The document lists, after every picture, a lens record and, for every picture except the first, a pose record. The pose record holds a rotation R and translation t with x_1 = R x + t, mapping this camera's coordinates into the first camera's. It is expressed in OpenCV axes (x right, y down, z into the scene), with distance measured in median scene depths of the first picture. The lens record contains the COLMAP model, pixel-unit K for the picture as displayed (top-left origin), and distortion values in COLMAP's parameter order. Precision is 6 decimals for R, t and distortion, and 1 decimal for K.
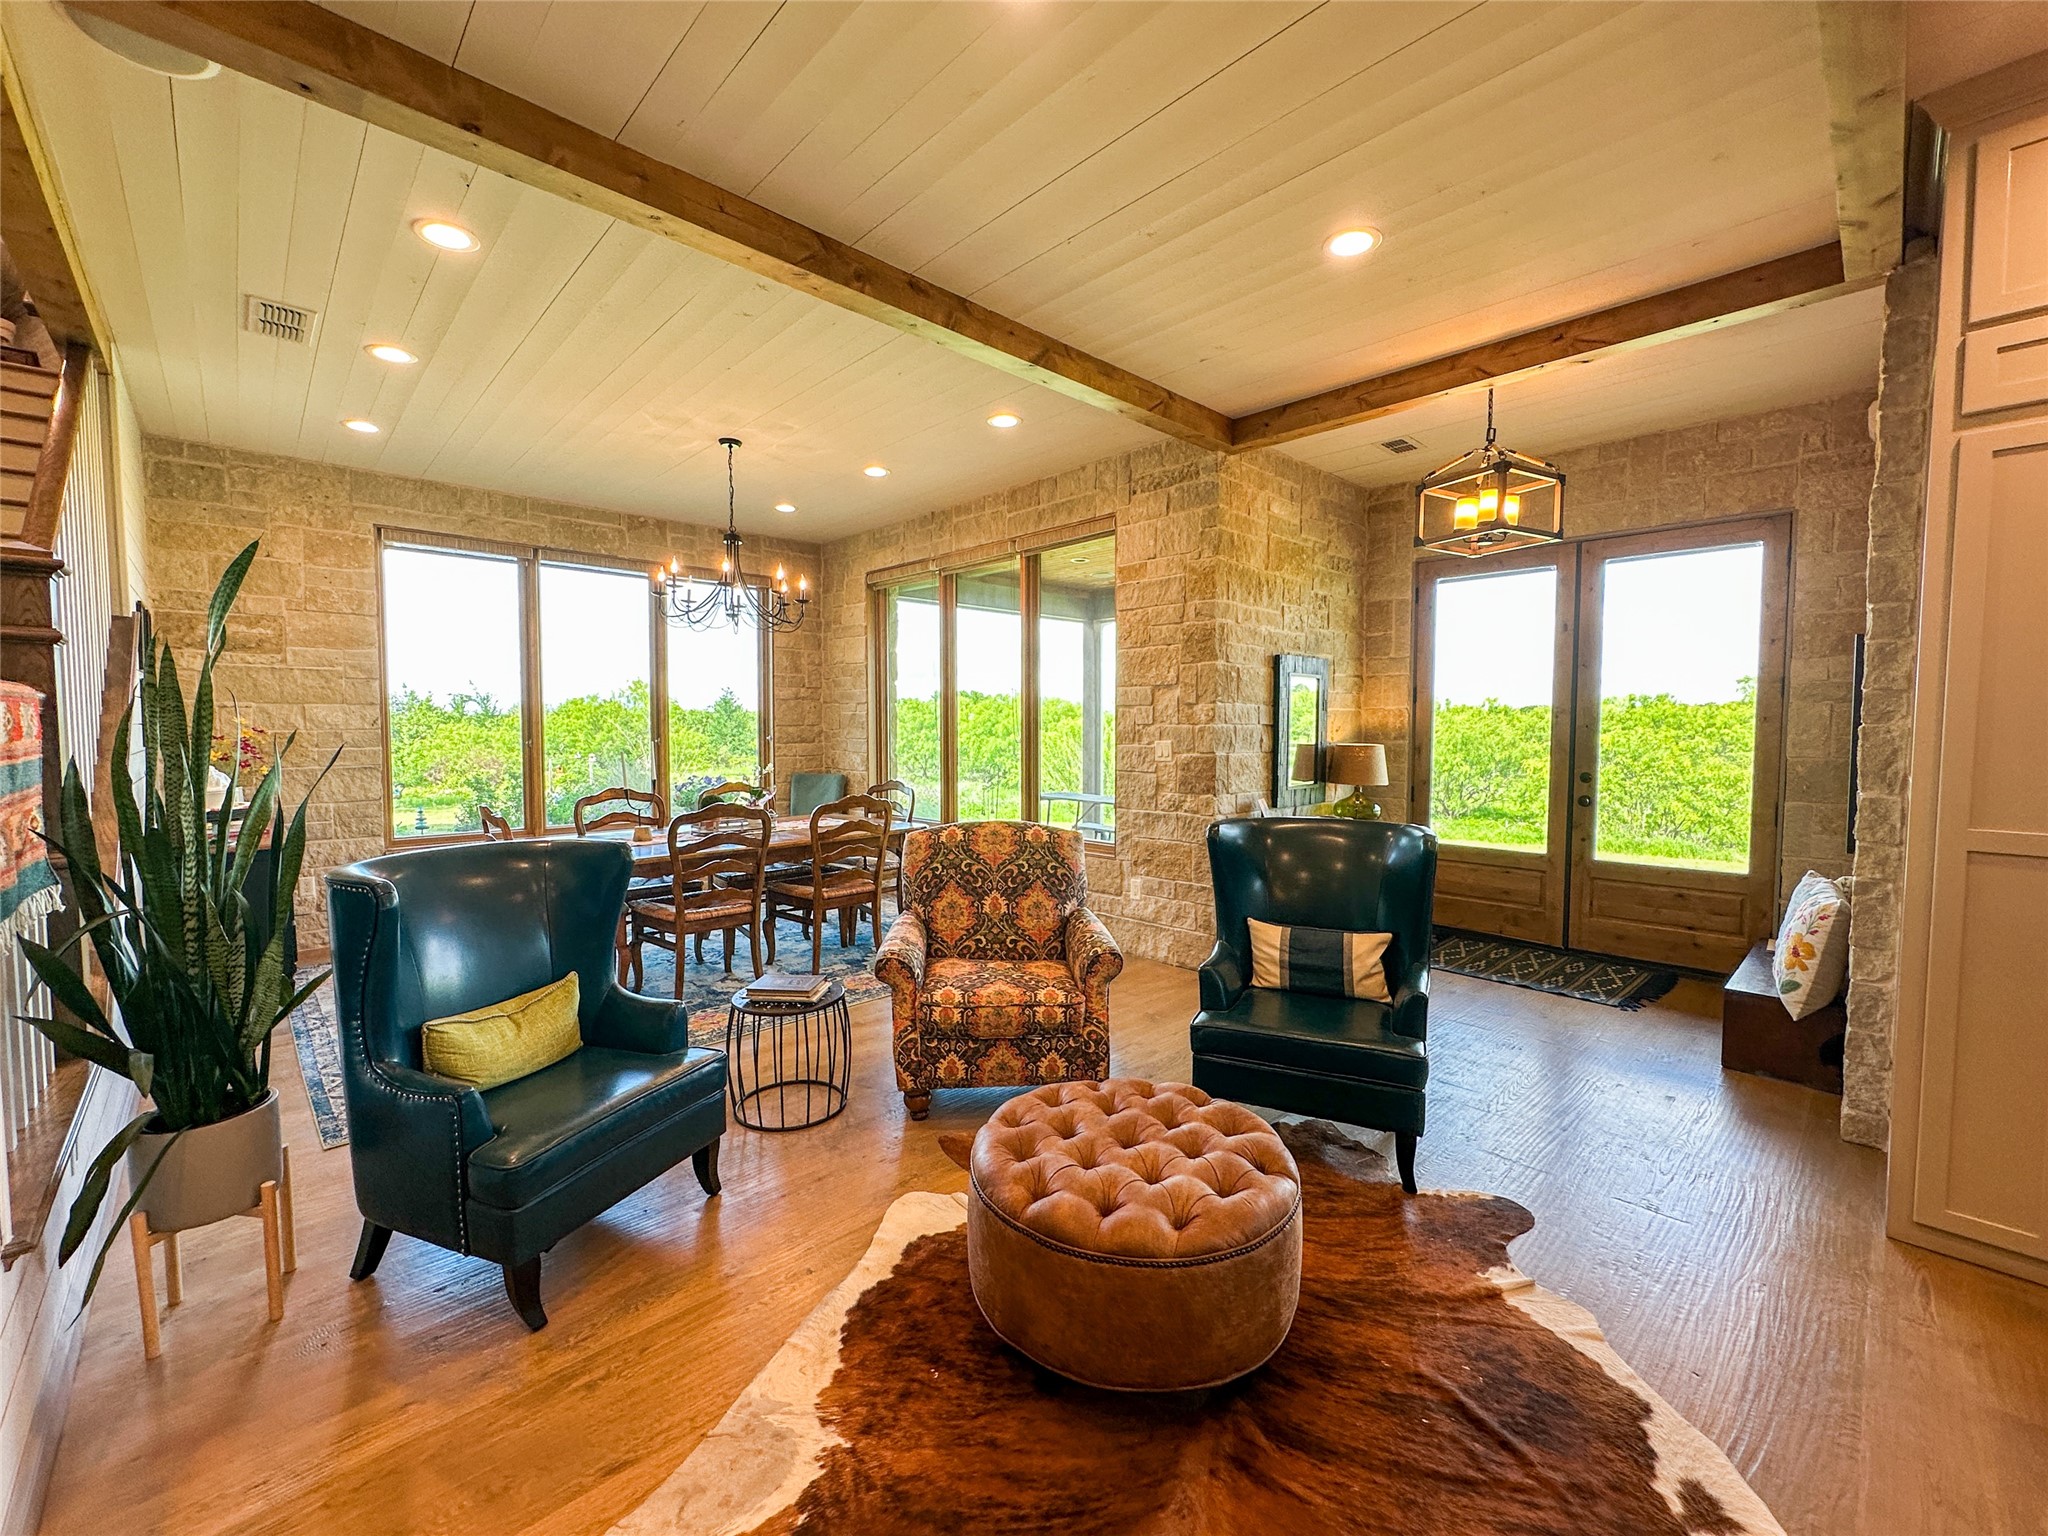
lens RADIAL K [[843.1, 0, 1020.6], [0, 843.1, 766.2], [0, 0, 1]] dist [-0.001765, -0.000784]
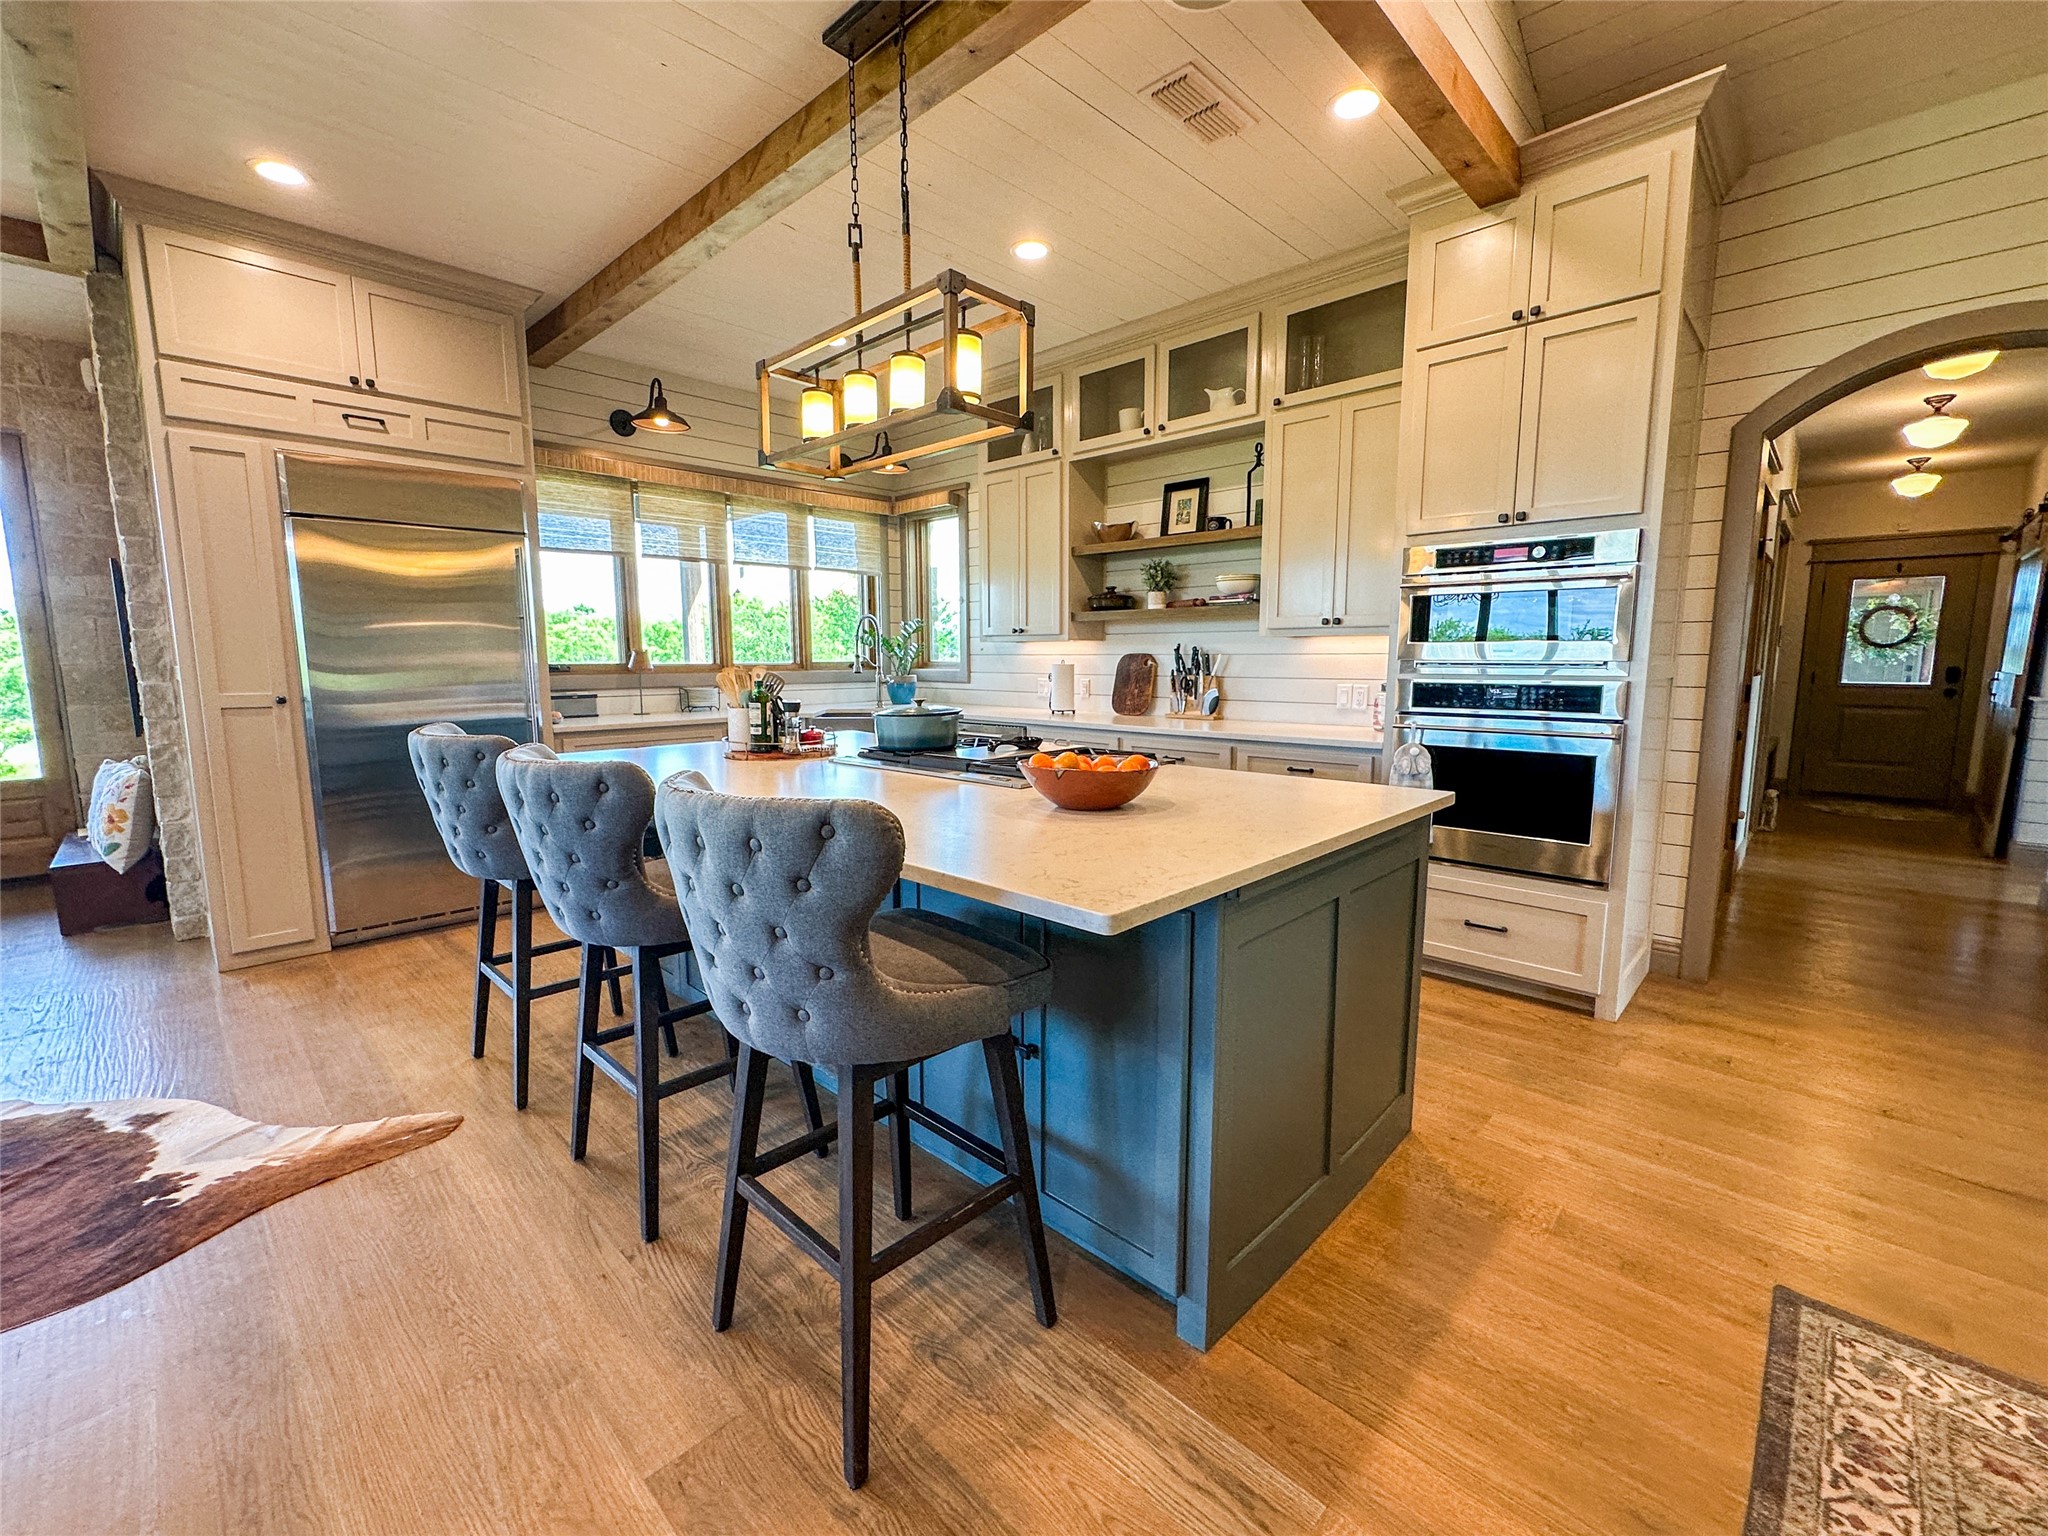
lens RADIAL K [[843.1, 0, 1020.6], [0, 843.1, 766.2], [0, 0, 1]] dist [-0.001765, -0.000784]
pose [[-0.038840, -0.133417, 0.990299, -0.378067], [0.052768, 0.989390, 0.135364, 0.056878], [-0.997851, 0.057513, -0.031388, -0.327392]]
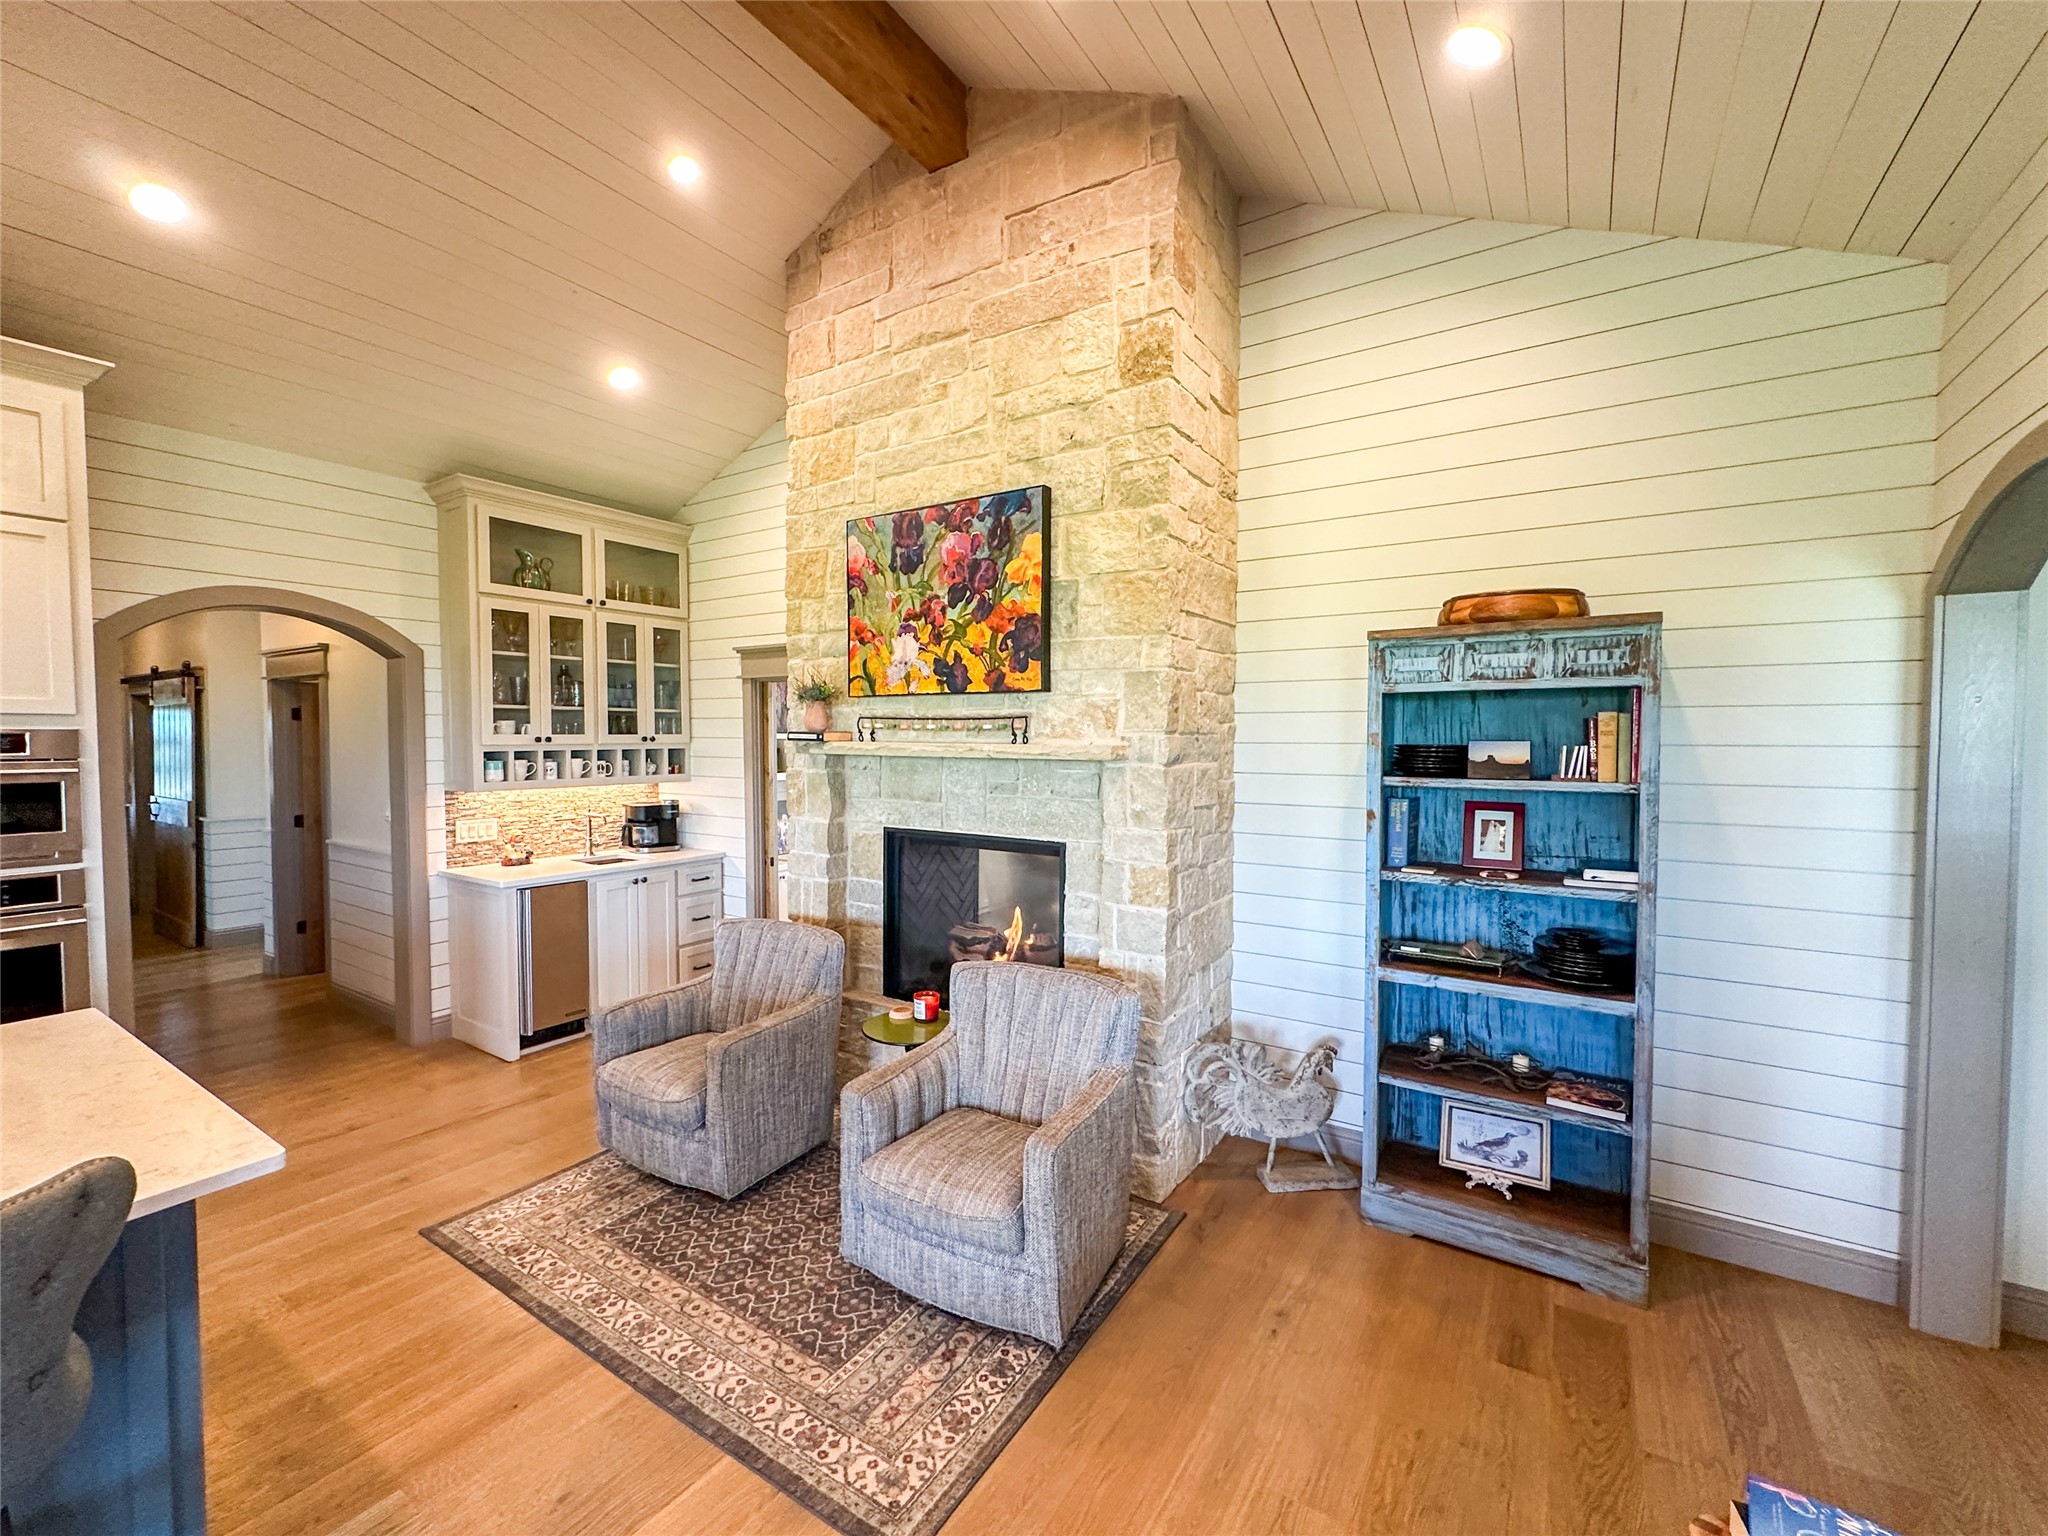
lens RADIAL K [[843.1, 0, 1020.6], [0, 843.1, 766.2], [0, 0, 1]] dist [-0.001765, -0.000784]
pose [[-0.972787, 0.005656, -0.231632, -0.311476], [-0.013936, 0.996464, 0.082856, -0.107143], [0.231282, 0.083829, -0.969269, 0.231284]]
